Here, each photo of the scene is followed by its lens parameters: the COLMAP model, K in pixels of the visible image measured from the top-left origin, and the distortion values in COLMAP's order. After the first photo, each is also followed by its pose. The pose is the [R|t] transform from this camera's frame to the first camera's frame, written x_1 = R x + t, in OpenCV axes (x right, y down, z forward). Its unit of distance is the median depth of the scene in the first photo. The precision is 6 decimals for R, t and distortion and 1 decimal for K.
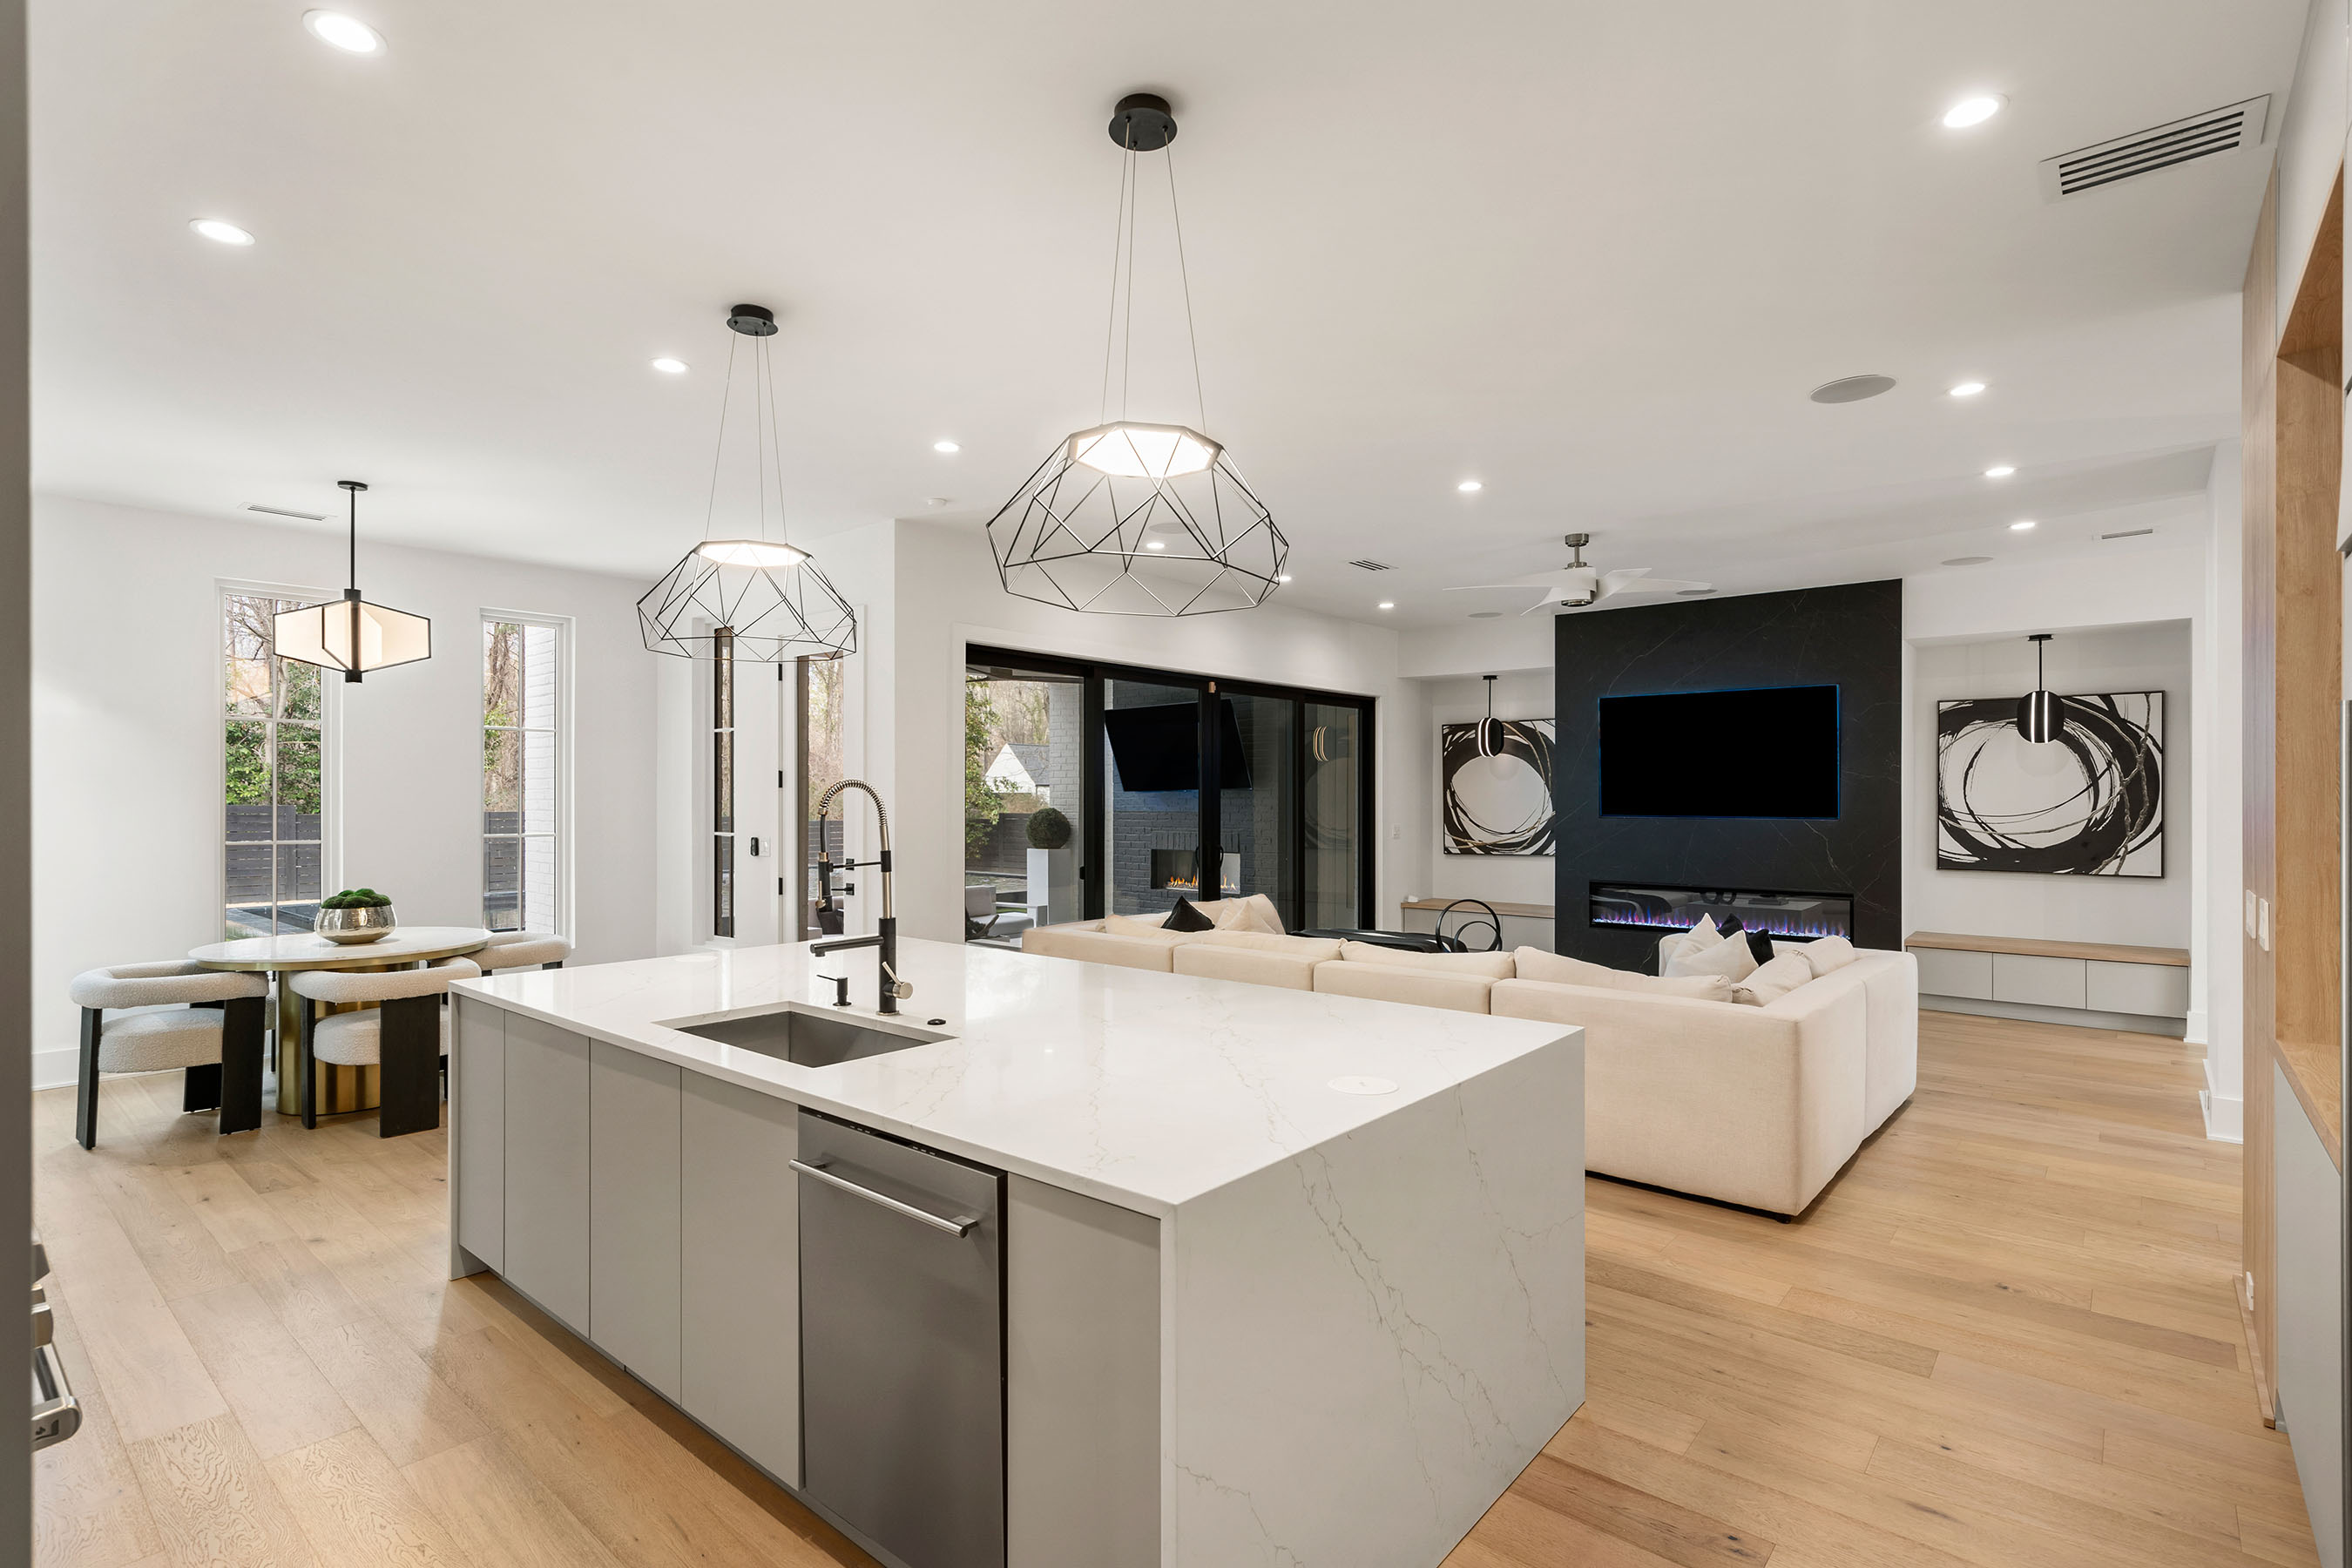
lens RADIAL K [[1121.5, 0, 1178.8], [0, 1121.5, 794.7], [0, 0, 1]] dist [-0.001489, 0.000075]
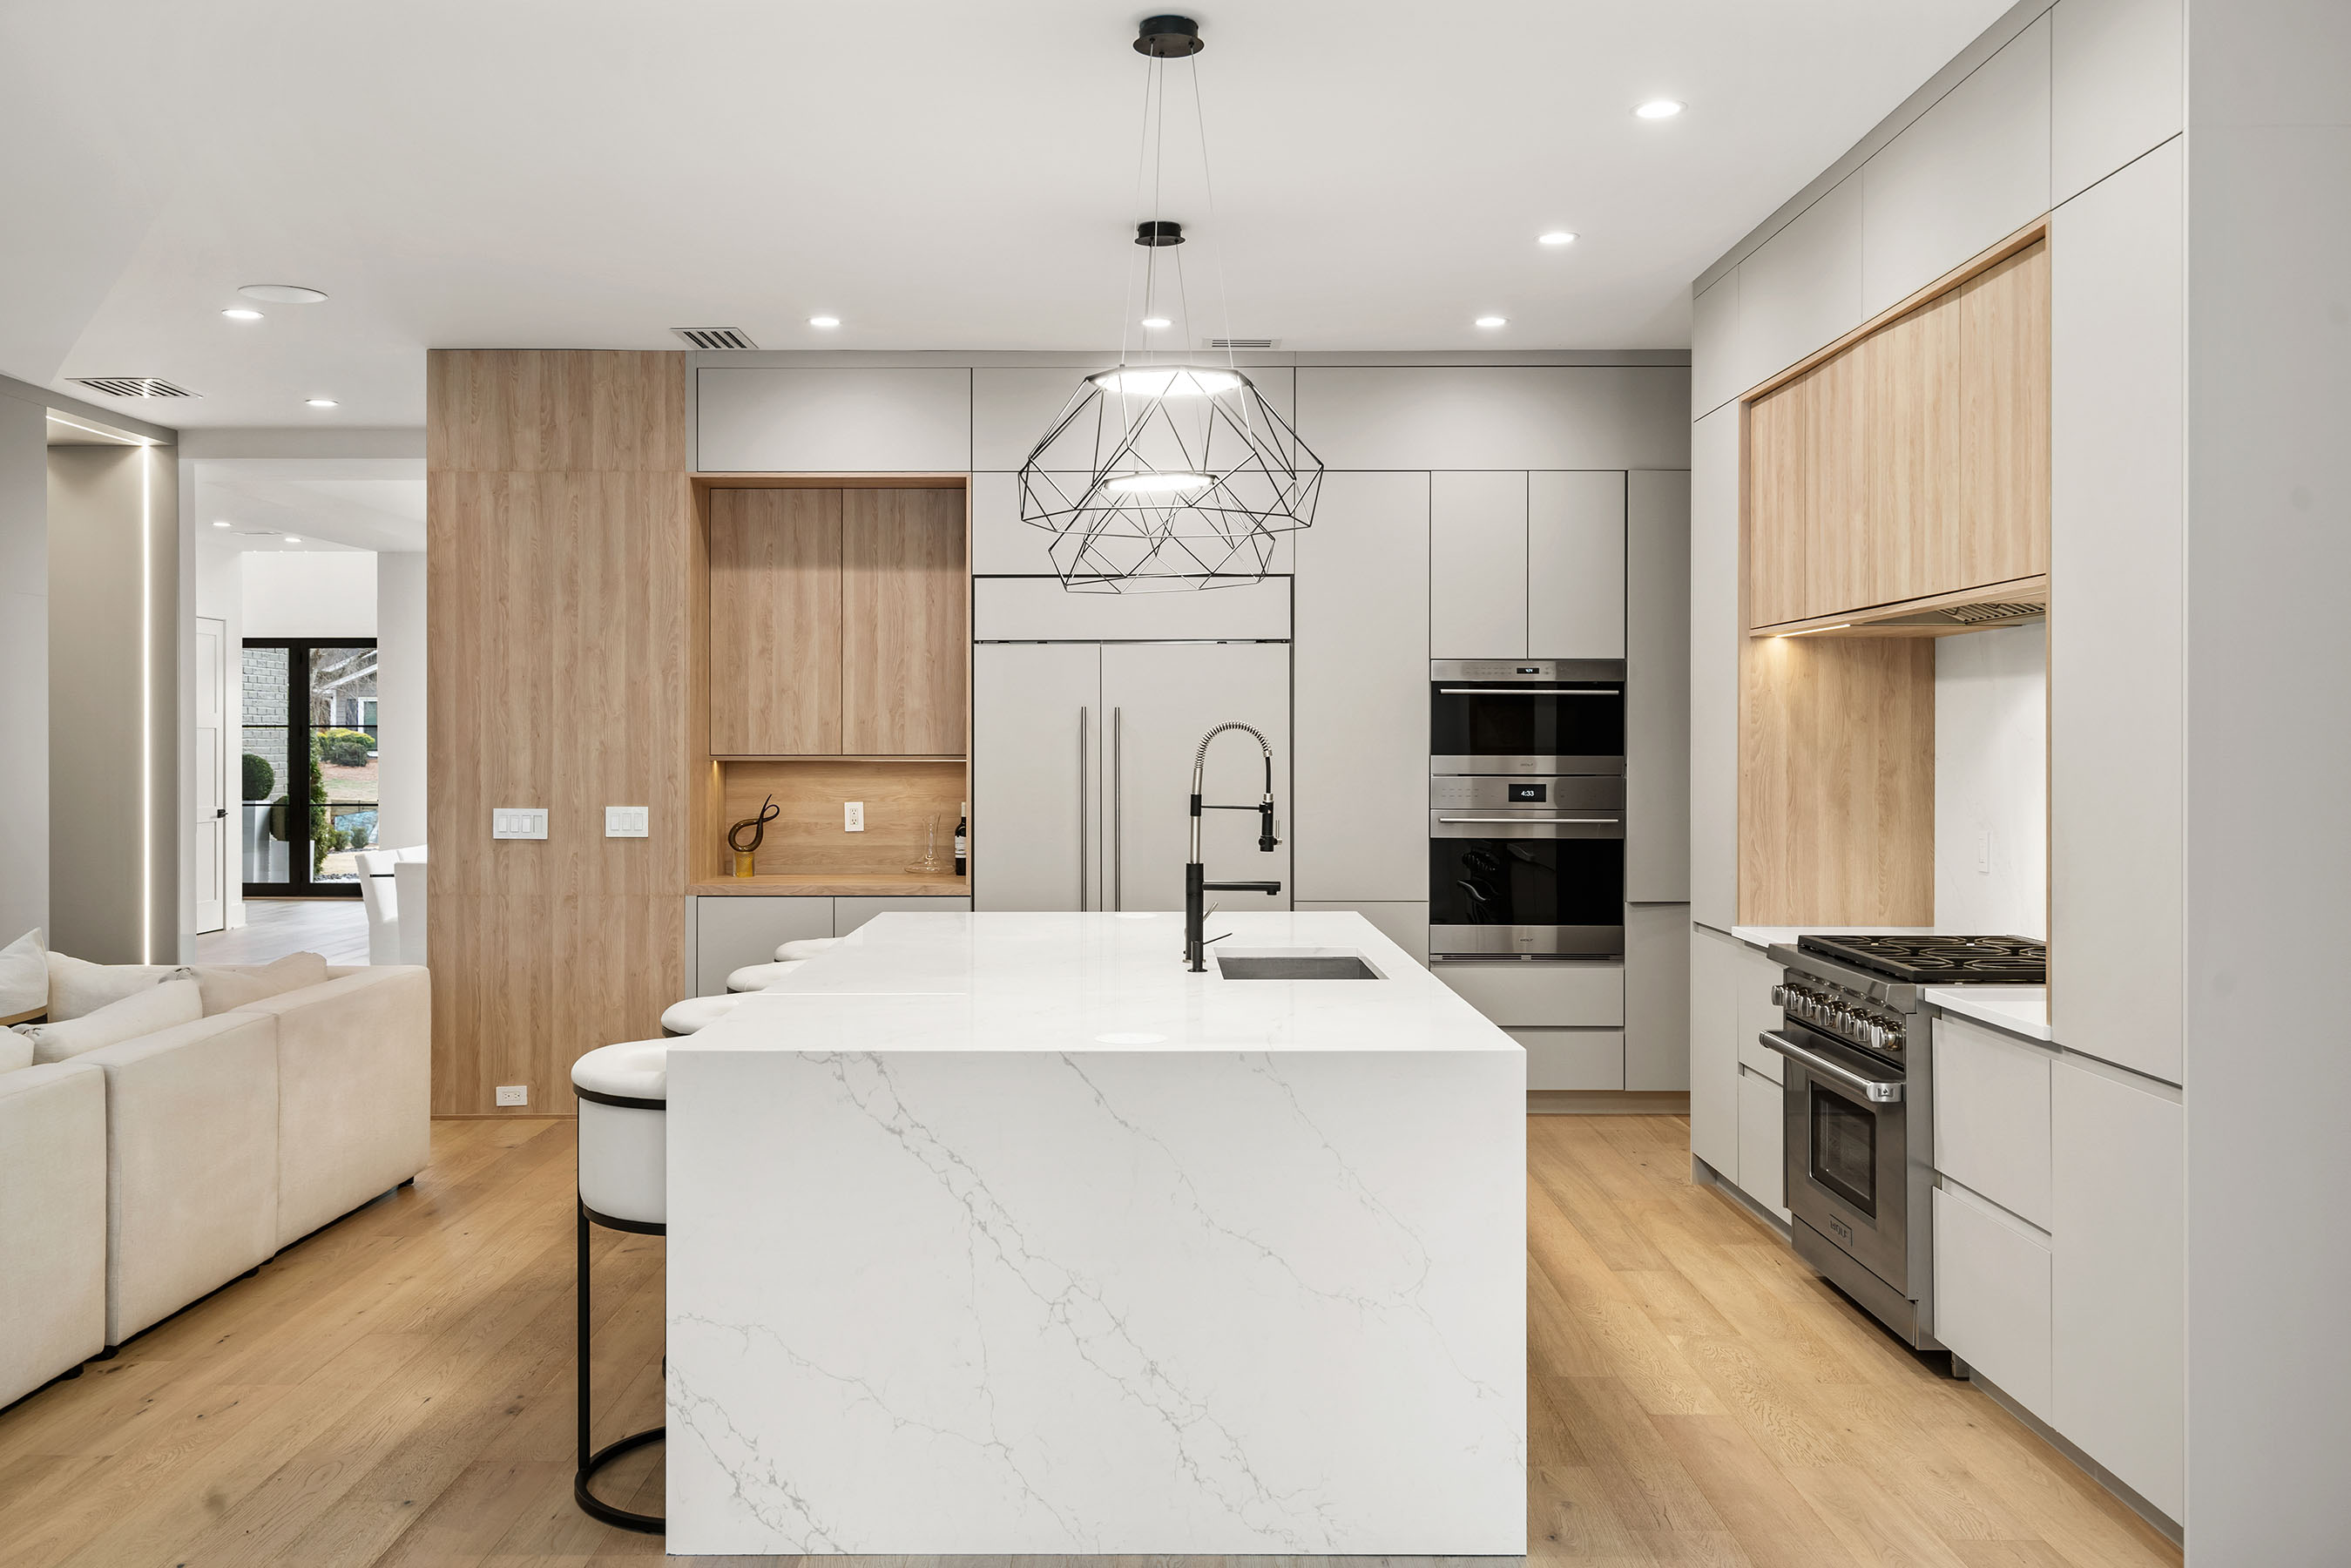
lens RADIAL K [[2008.4, 0, 1157.1], [0, 2008.4, 736.2], [0, 0, 1]] dist [0.003991, -0.007217]
pose [[-0.647368, 0.002181, 0.762174, -0.711497], [0.000369, 0.999997, -0.002548, 0.001694], [-0.762177, -0.001368, -0.647367, 0.978614]]
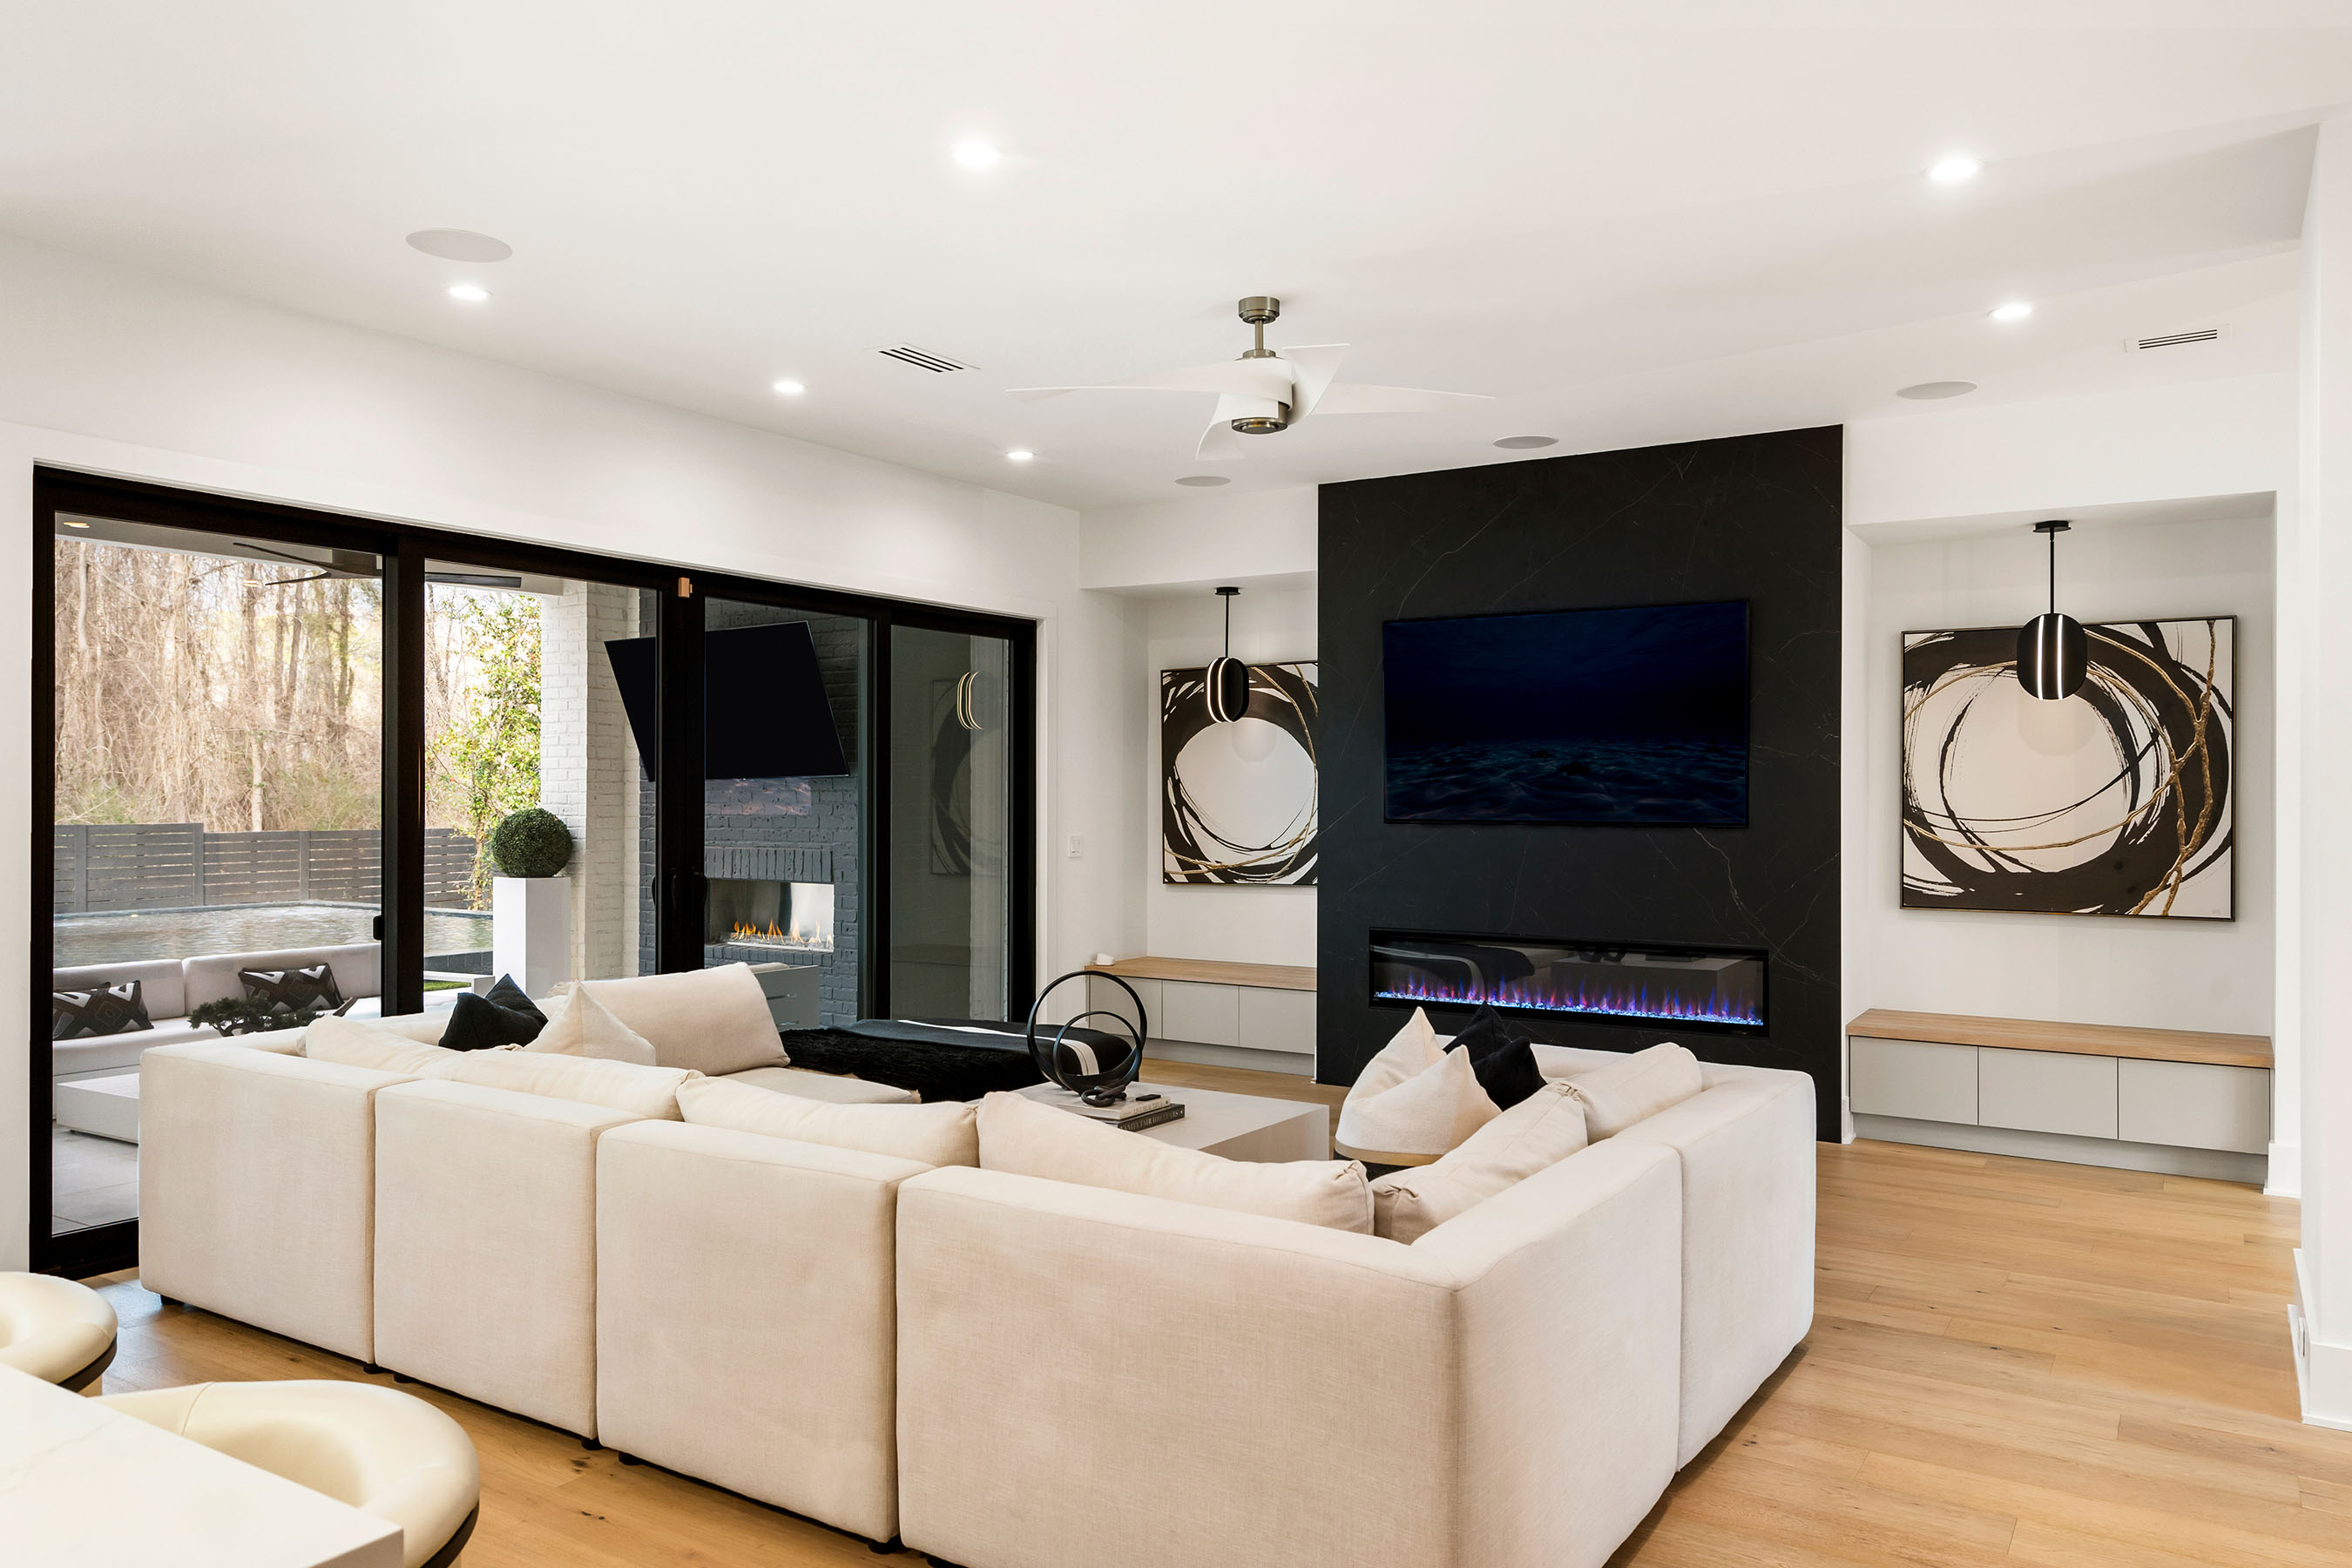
lens RADIAL K [[1596.1, 0, 1185.2], [0, 1596.1, 792.7], [0, 0, 1]] dist [-0.002811, 0.005146]
pose [[0.990637, 0.002656, 0.136499, 0.216837], [-0.002502, 0.999996, -0.001299, 0.007775], [-0.136502, 0.000946, 0.990639, 0.241888]]
